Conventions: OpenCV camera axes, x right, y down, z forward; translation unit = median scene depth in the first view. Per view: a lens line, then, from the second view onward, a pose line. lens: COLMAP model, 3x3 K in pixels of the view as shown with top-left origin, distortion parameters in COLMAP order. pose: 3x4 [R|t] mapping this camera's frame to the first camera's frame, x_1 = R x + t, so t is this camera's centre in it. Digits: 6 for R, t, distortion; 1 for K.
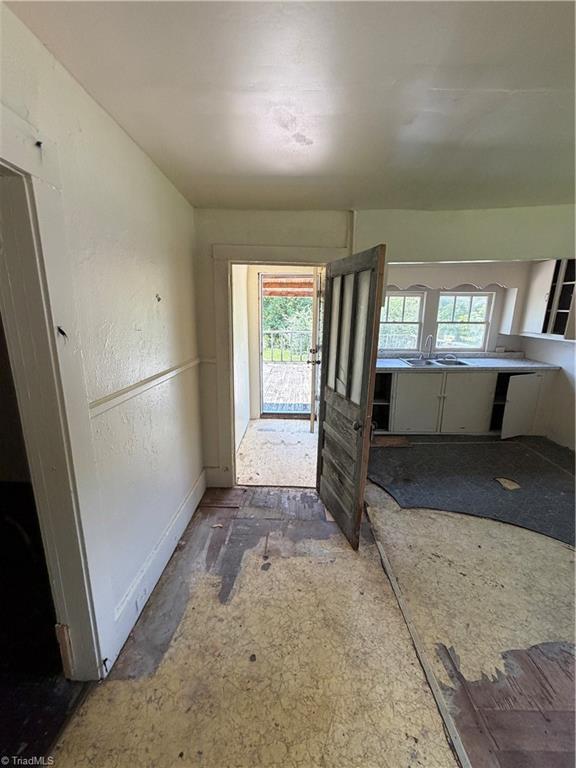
lens RADIAL K [[307.4, 0, 286.6], [0, 307.4, 381.3], [0, 0, 1]] dist [0.000563, 0.000183]
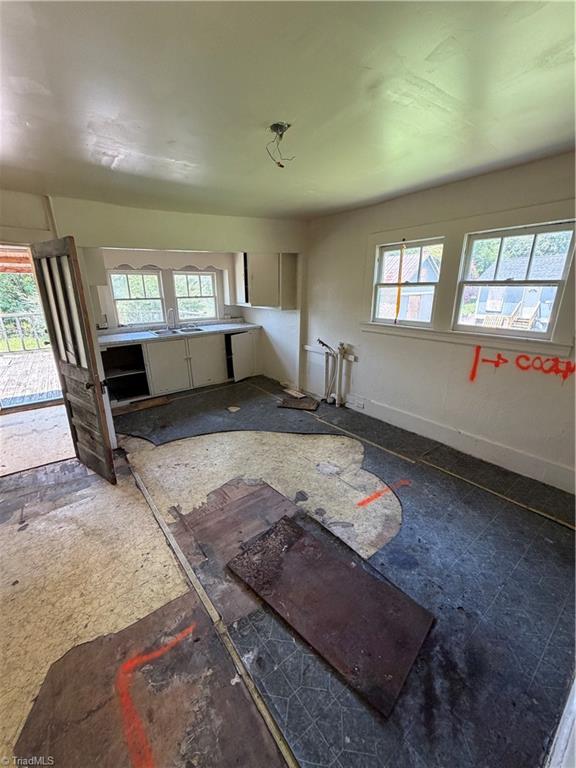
lens RADIAL K [[307.4, 0, 288.0], [0, 307.4, 381.5], [0, 0, 1]] dist [0.000563, 0.000183]
pose [[0.777895, -0.194284, 0.597606, 0.075750], [0.149471, 0.980917, 0.124336, 0.062134], [-0.610359, -0.007395, 0.792090, -0.296120]]
